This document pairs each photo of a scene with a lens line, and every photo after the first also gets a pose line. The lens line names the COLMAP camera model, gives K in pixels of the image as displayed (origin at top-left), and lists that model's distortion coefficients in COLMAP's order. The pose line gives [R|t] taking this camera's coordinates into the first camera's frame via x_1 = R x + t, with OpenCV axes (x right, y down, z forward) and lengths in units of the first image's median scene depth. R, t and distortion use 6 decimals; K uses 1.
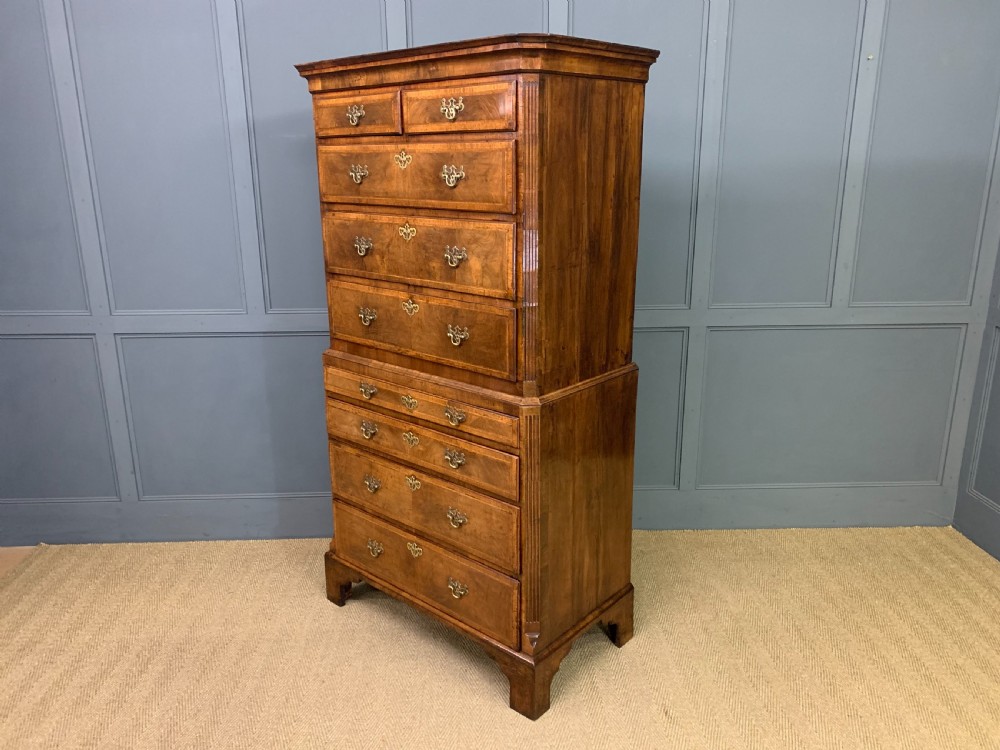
lens RADIAL K [[769.5, 0, 495.3], [0, 769.5, 381.5], [0, 0, 1]] dist [0.044869, -0.045194]
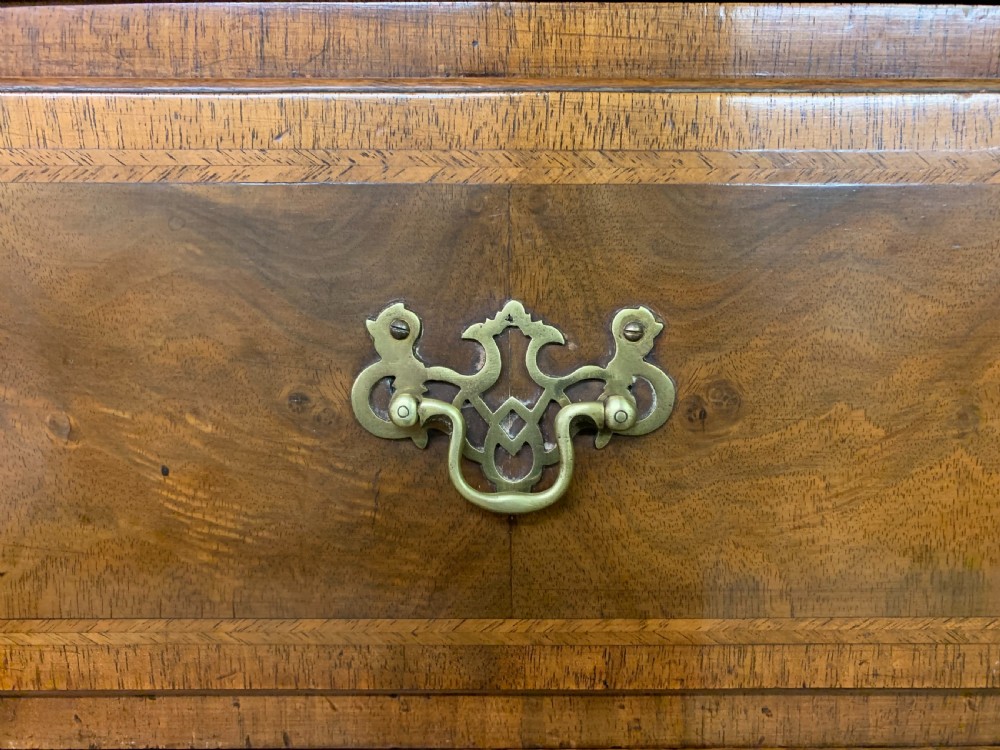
lens RADIAL K [[769.5, 0, 492.1], [0, 769.5, 374.8], [0, 0, 1]] dist [0.044869, -0.045194]
pose [[0.733181, -0.114321, 0.670356, -0.251250], [0.183746, 0.982405, -0.033430, -0.283679], [-0.654739, 0.147685, 0.741287, 0.984164]]
